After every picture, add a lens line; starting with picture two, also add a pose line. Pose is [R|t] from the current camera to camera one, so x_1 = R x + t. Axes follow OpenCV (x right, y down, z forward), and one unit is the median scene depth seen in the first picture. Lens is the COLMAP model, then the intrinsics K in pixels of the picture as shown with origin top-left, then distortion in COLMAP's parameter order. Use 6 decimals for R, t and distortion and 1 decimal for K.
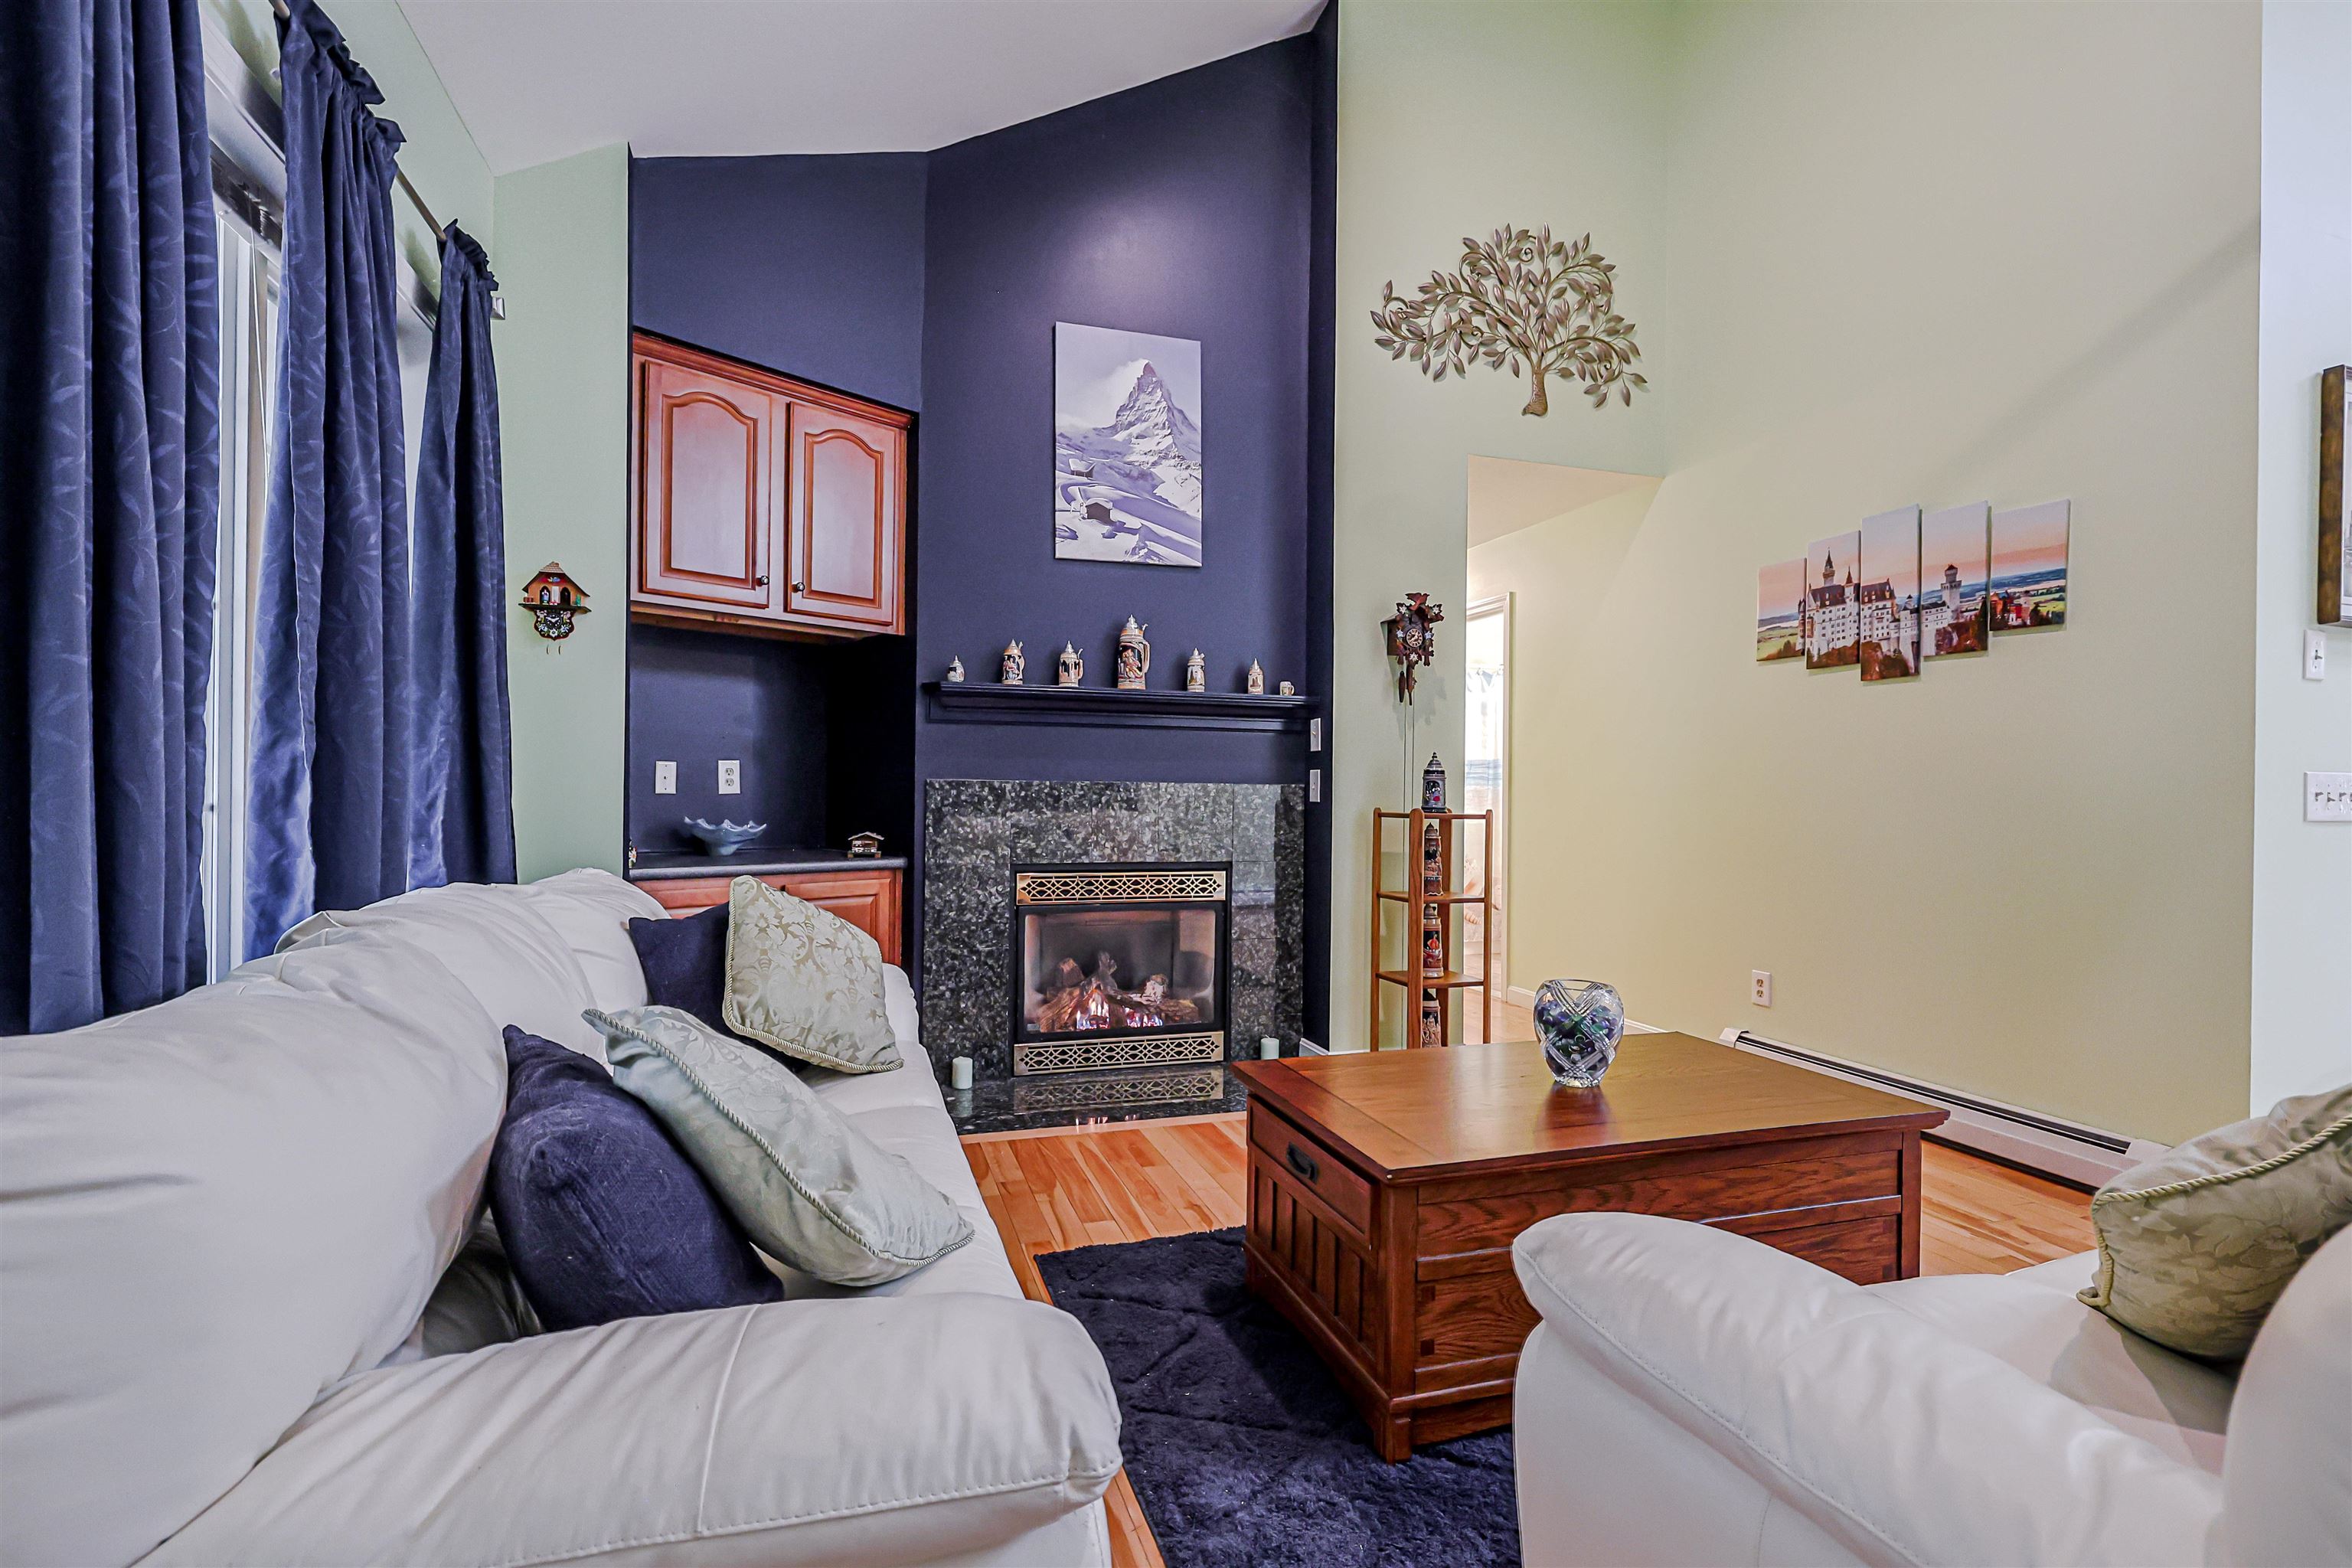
lens RADIAL K [[1077.6, 0, 1168.8], [0, 1077.6, 789.4], [0, 0, 1]] dist [-0.000937, -0.000120]
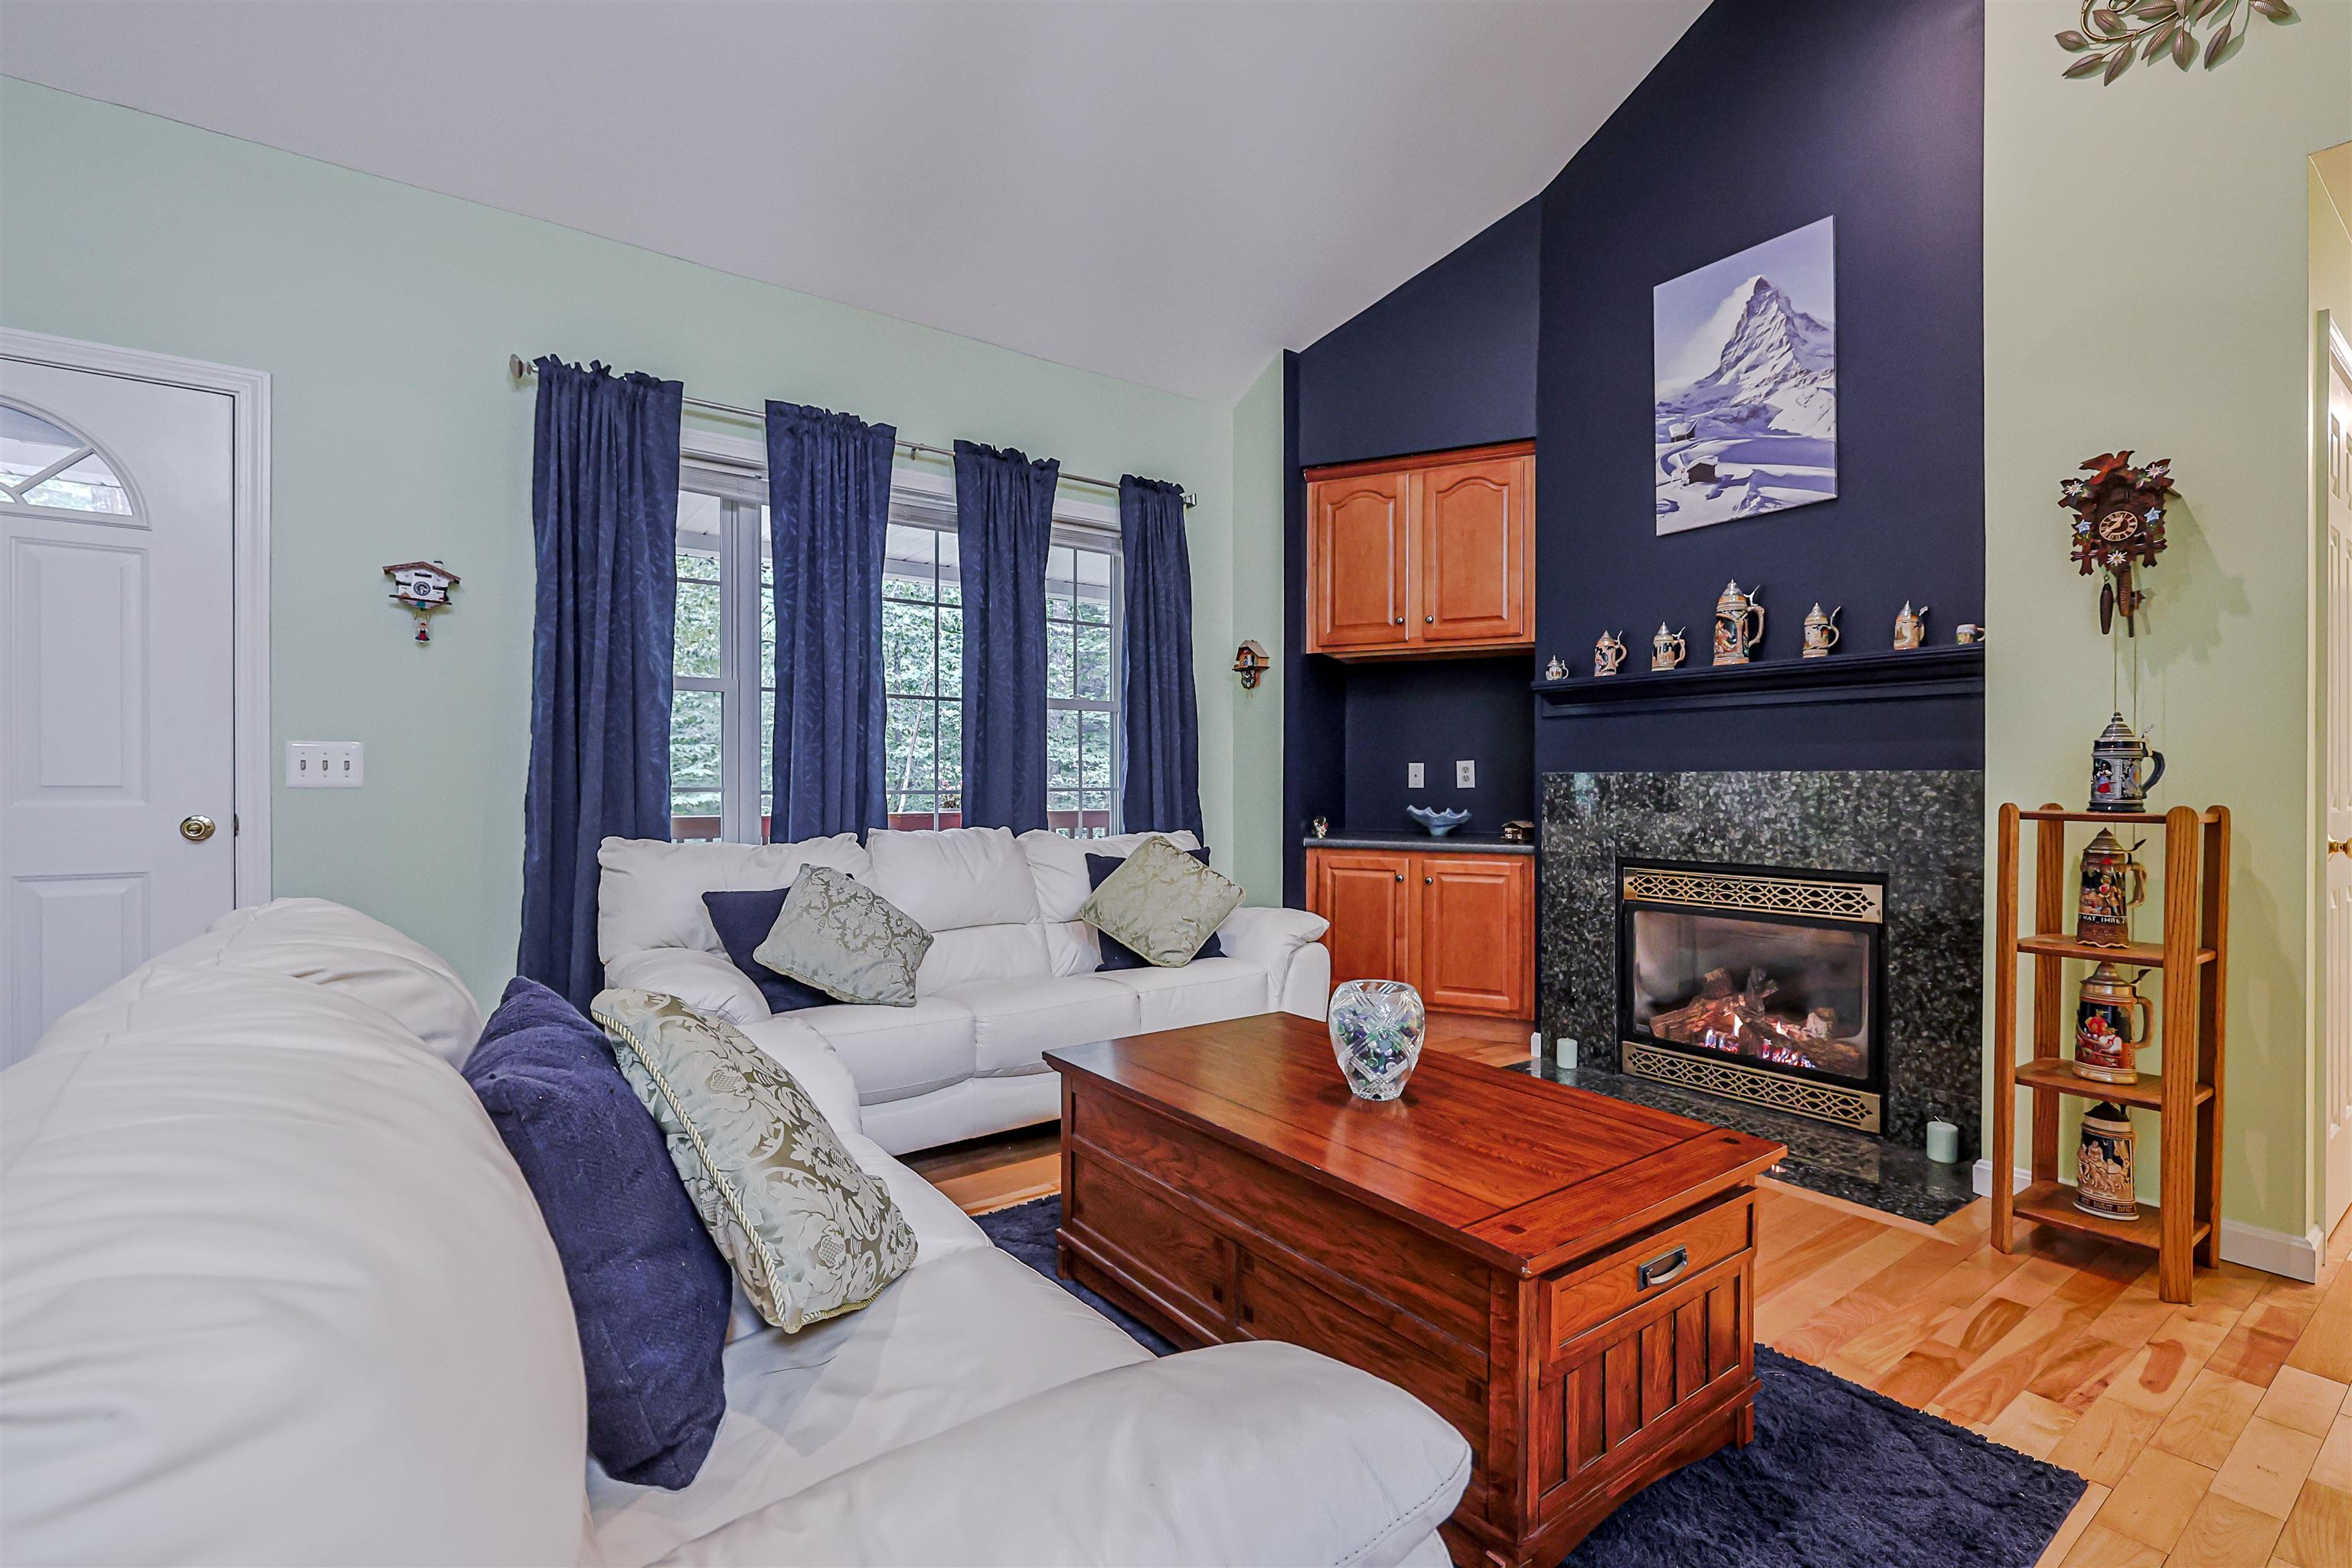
lens RADIAL K [[1053.2, 0, 1171.8], [0, 1053.2, 791.6], [0, 0, 1]] dist [0.001797, 0.000600]
pose [[0.313671, -0.002884, -0.949527, 0.638036], [0.000460, 0.999996, -0.002885, 0.011891], [0.949532, 0.000468, 0.313671, 0.305309]]
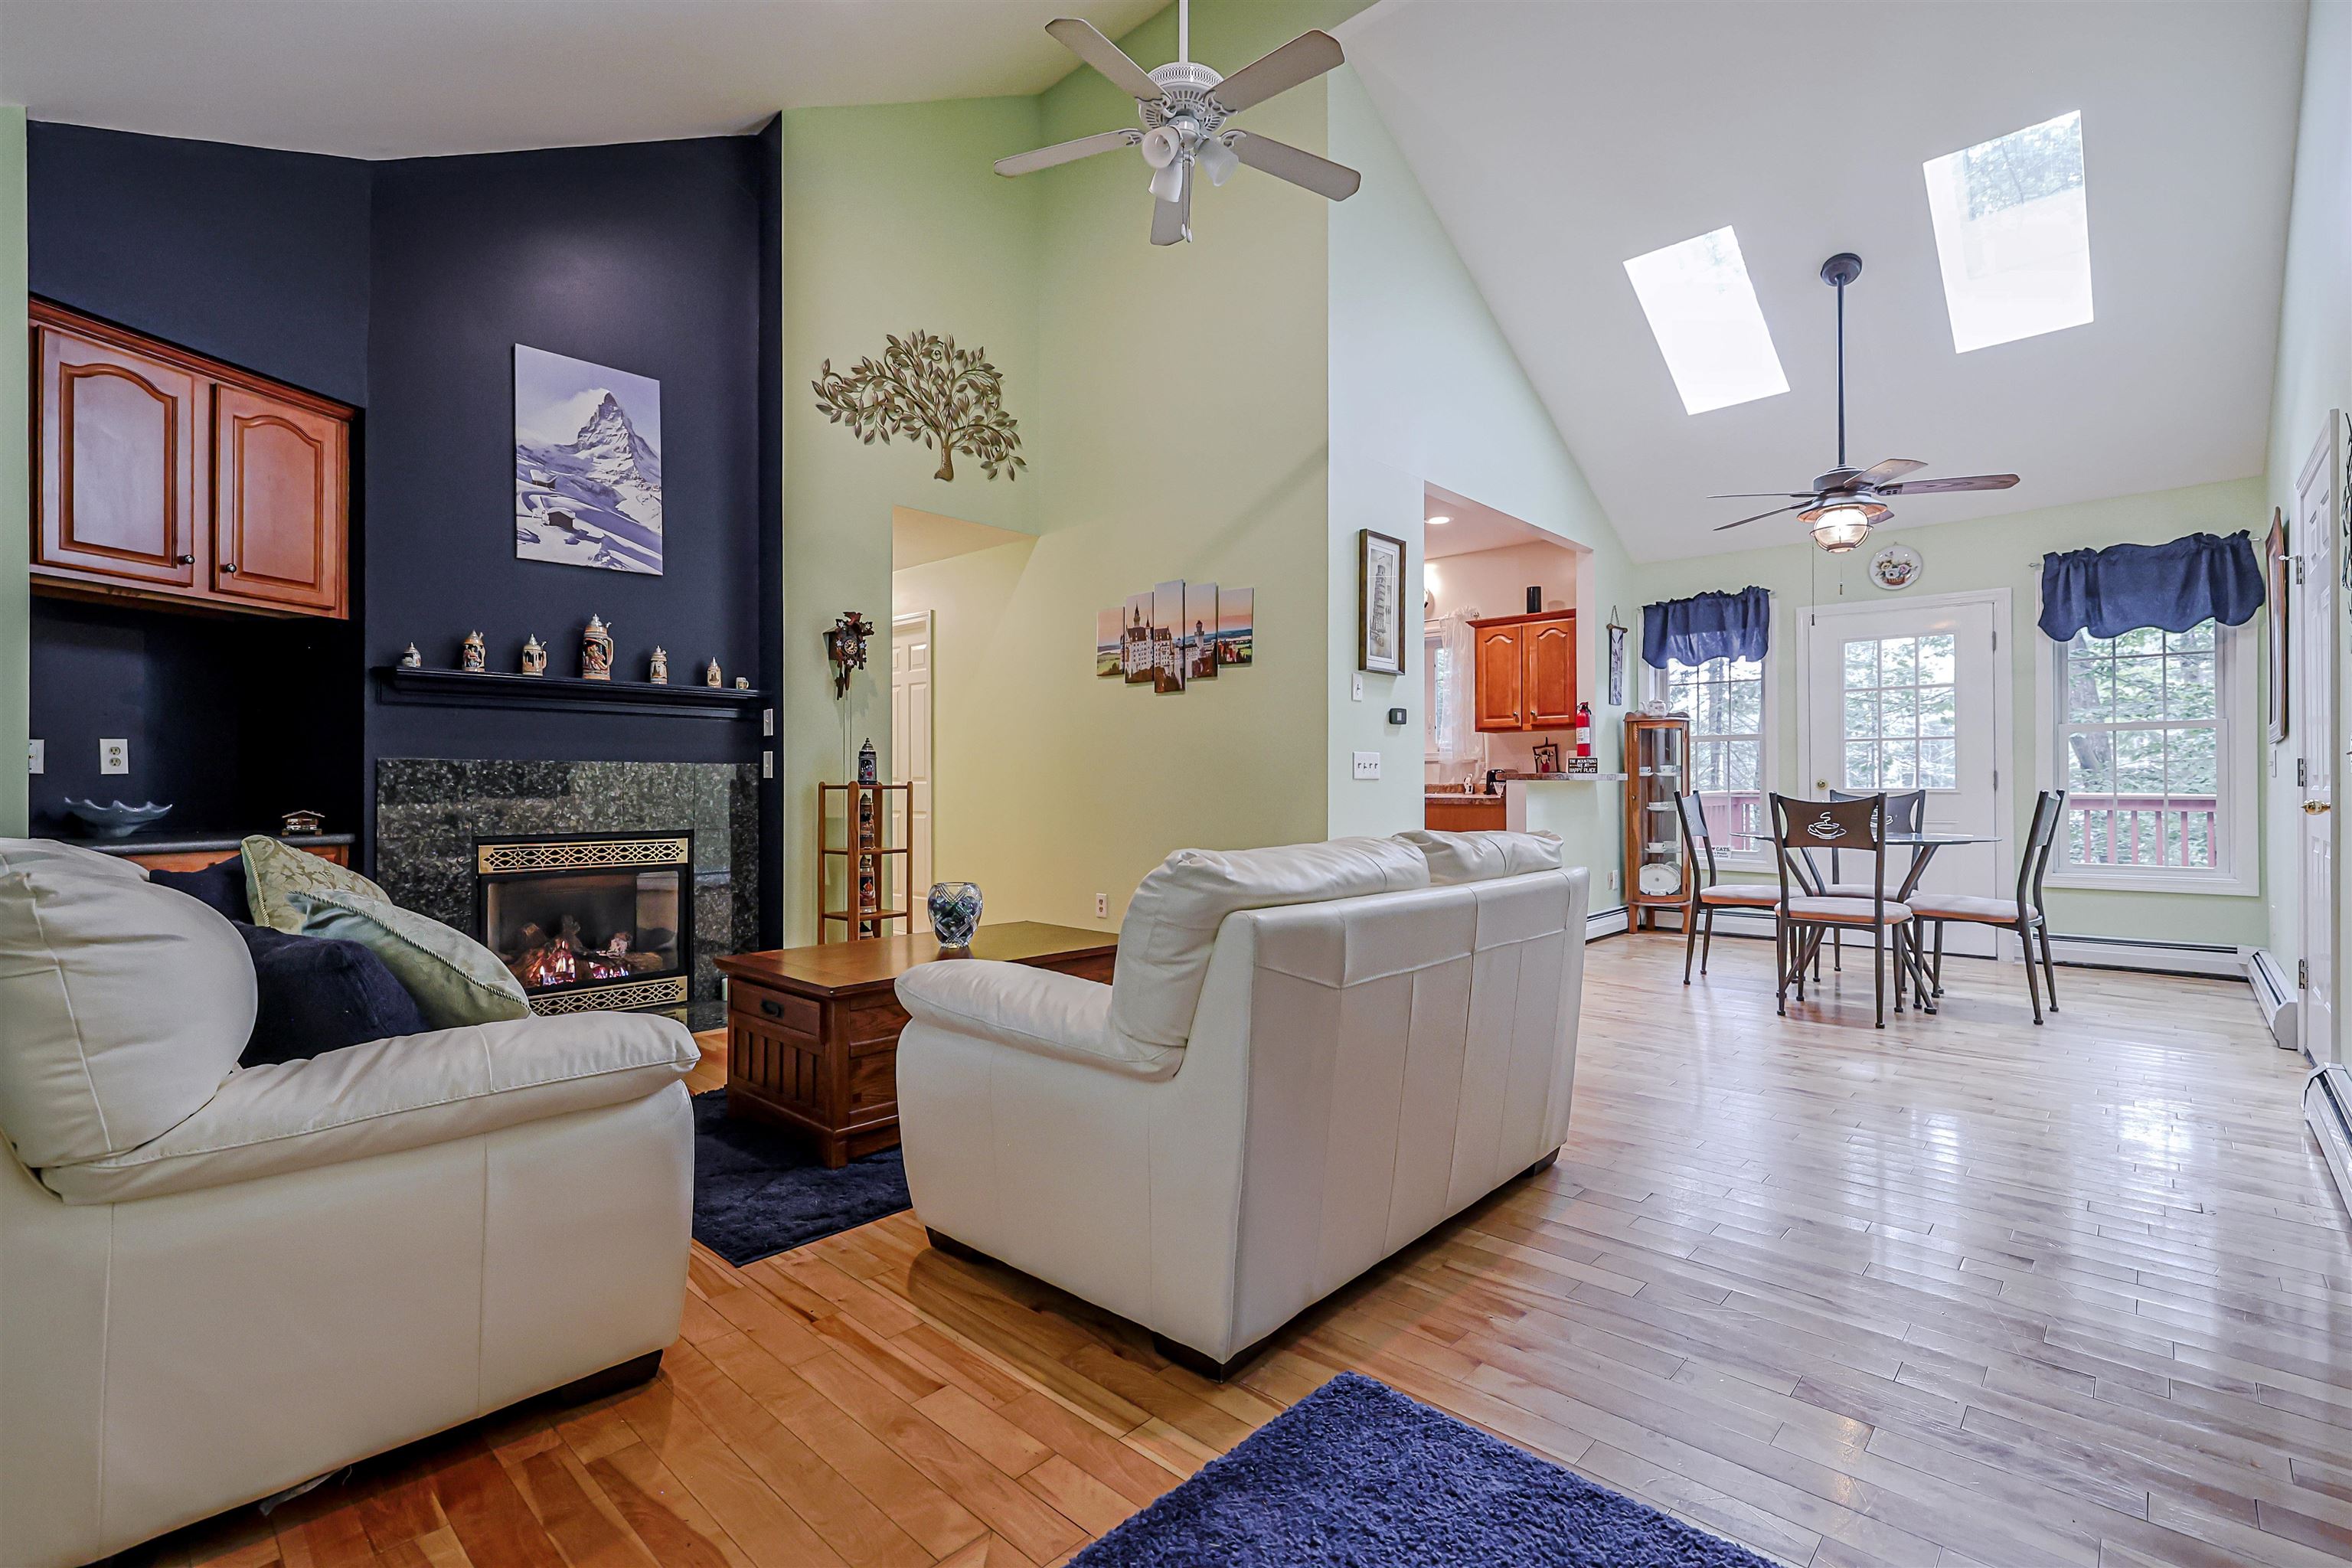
lens RADIAL K [[1069.4, 0, 1181.1], [0, 1069.4, 780.7], [0, 0, 1]] dist [0.000282, -0.000442]
pose [[0.870263, -0.009856, 0.492489, -0.054820], [0.009657, 0.999949, 0.002948, 0.016357], [-0.492493, 0.002191, 0.870314, -0.285622]]
